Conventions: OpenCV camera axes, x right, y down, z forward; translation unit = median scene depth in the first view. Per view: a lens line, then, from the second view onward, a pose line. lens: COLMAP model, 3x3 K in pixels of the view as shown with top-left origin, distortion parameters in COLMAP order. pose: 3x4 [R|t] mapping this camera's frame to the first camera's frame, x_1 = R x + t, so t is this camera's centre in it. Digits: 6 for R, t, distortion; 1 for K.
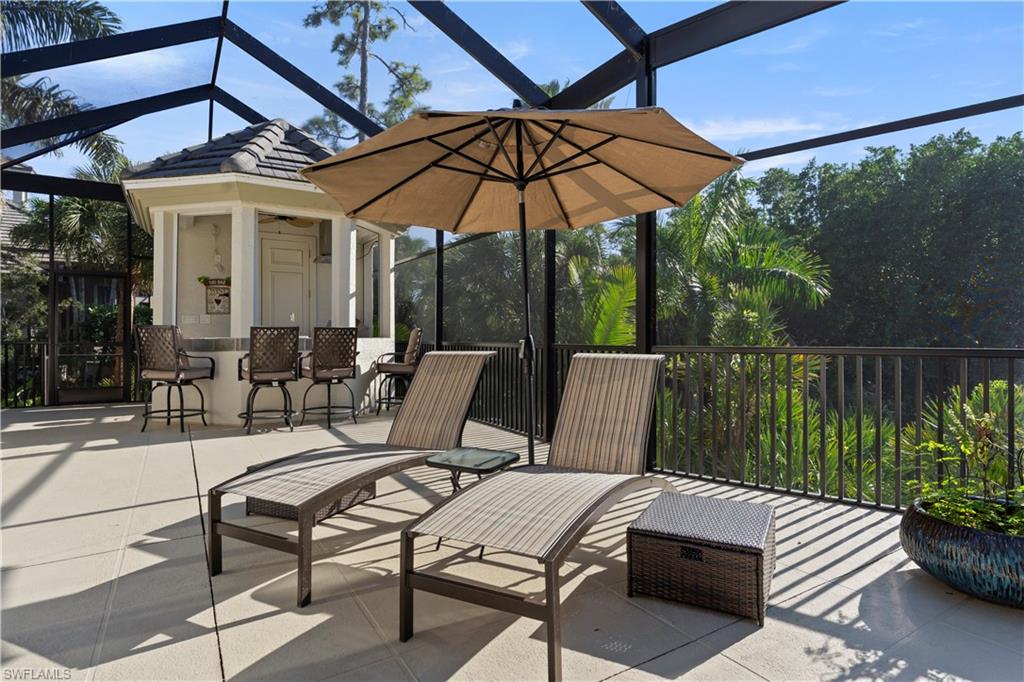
lens RADIAL K [[507.2, 0, 510.9], [0, 507.2, 334.5], [0, 0, 1]] dist [-0.002148, 0.000259]
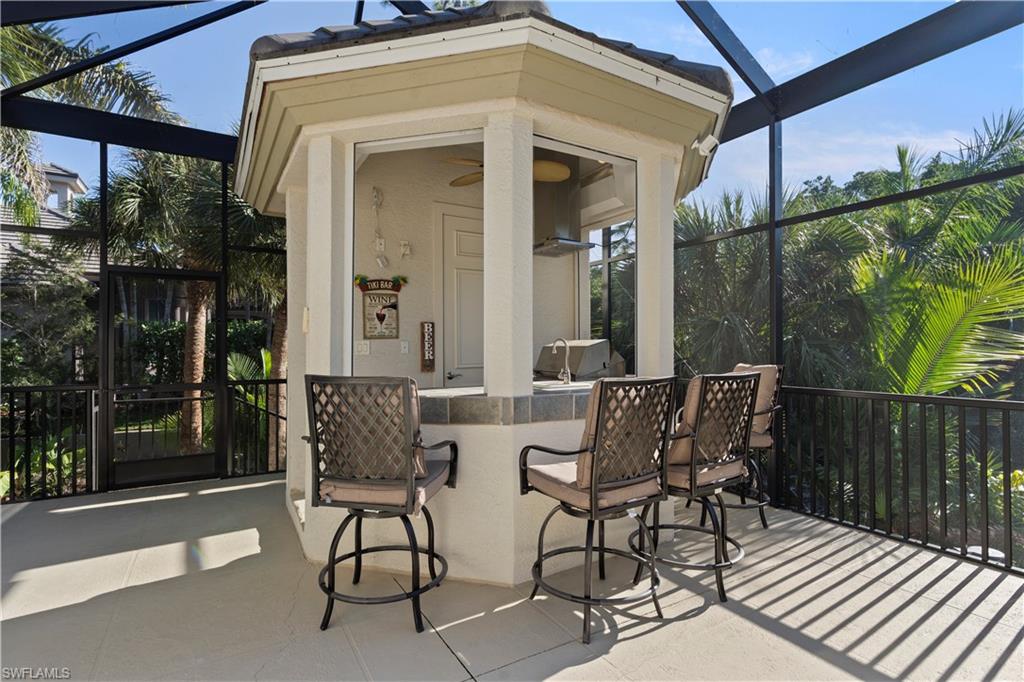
lens RADIAL K [[471.1, 0, 514.4], [0, 471.1, 345.1], [0, 0, 1]] dist [-0.004990, -0.000257]
pose [[0.999948, -0.002718, -0.009859, -0.412890], [0.002697, 0.999994, -0.002120, -0.030799], [0.009865, 0.002093, 0.999949, 0.446438]]
